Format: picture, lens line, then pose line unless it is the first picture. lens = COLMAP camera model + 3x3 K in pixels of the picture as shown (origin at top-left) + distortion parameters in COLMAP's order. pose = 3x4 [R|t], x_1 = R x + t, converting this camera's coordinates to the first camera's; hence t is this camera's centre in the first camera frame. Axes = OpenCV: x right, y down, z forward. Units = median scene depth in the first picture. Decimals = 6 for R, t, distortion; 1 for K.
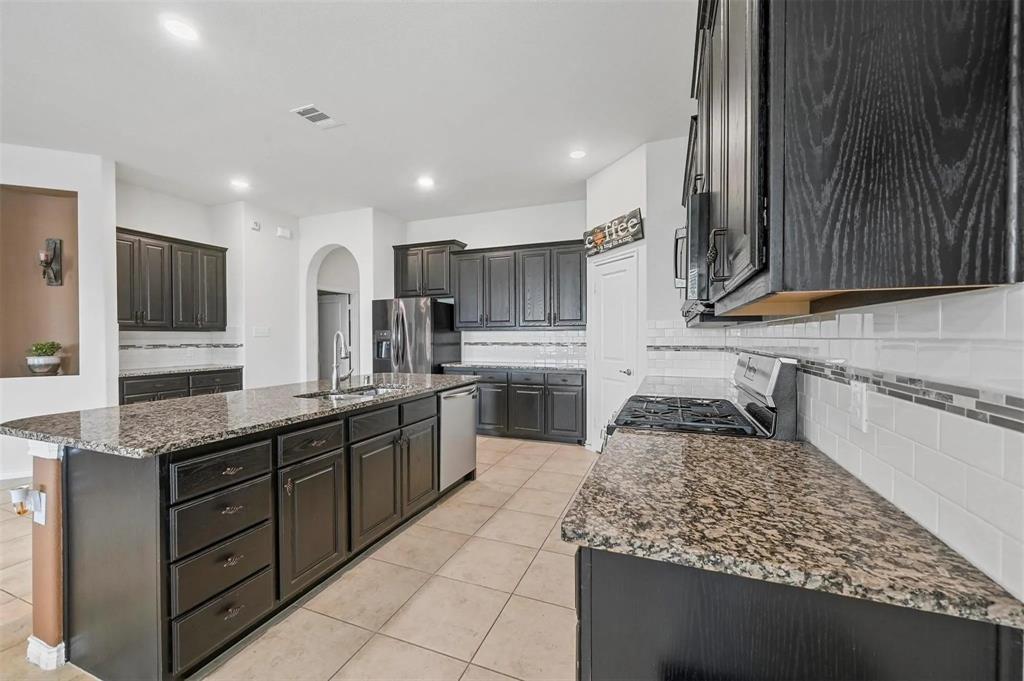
lens RADIAL K [[404.9, 0, 511.7], [0, 404.9, 340.2], [0, 0, 1]] dist [-0.002027, -0.000105]
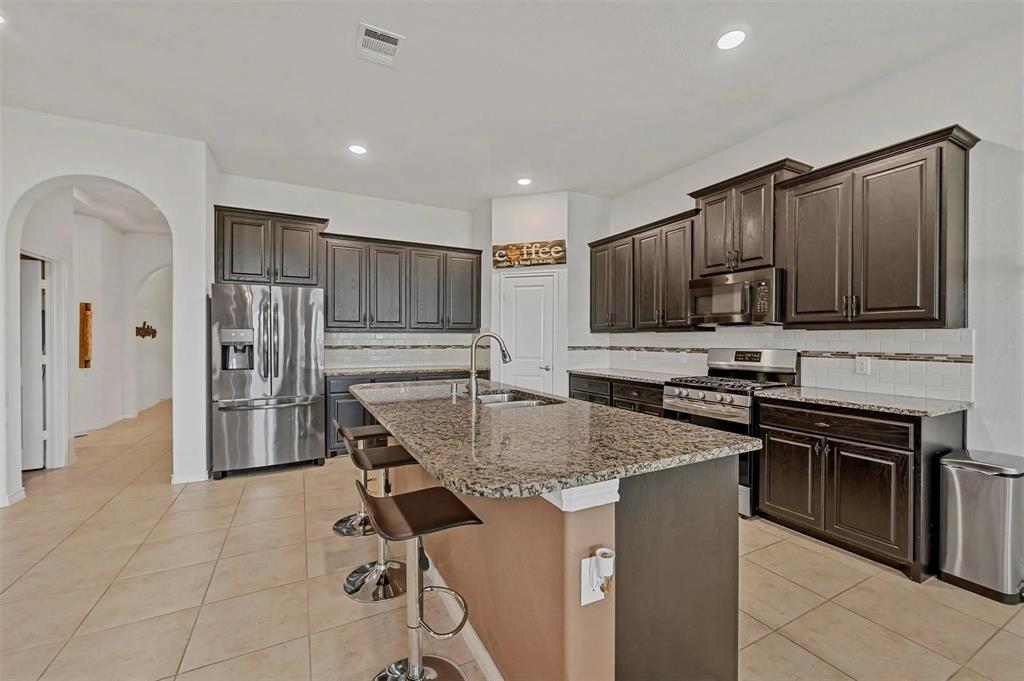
lens RADIAL K [[404.9, 0, 513.6], [0, 404.9, 341.6], [0, 0, 1]] dist [-0.002027, -0.000105]
pose [[0.650745, 0.000293, 0.759296, -0.691739], [0.004029, 0.999985, -0.003838, 0.001960], [-0.759285, 0.005557, 0.650734, 0.260005]]
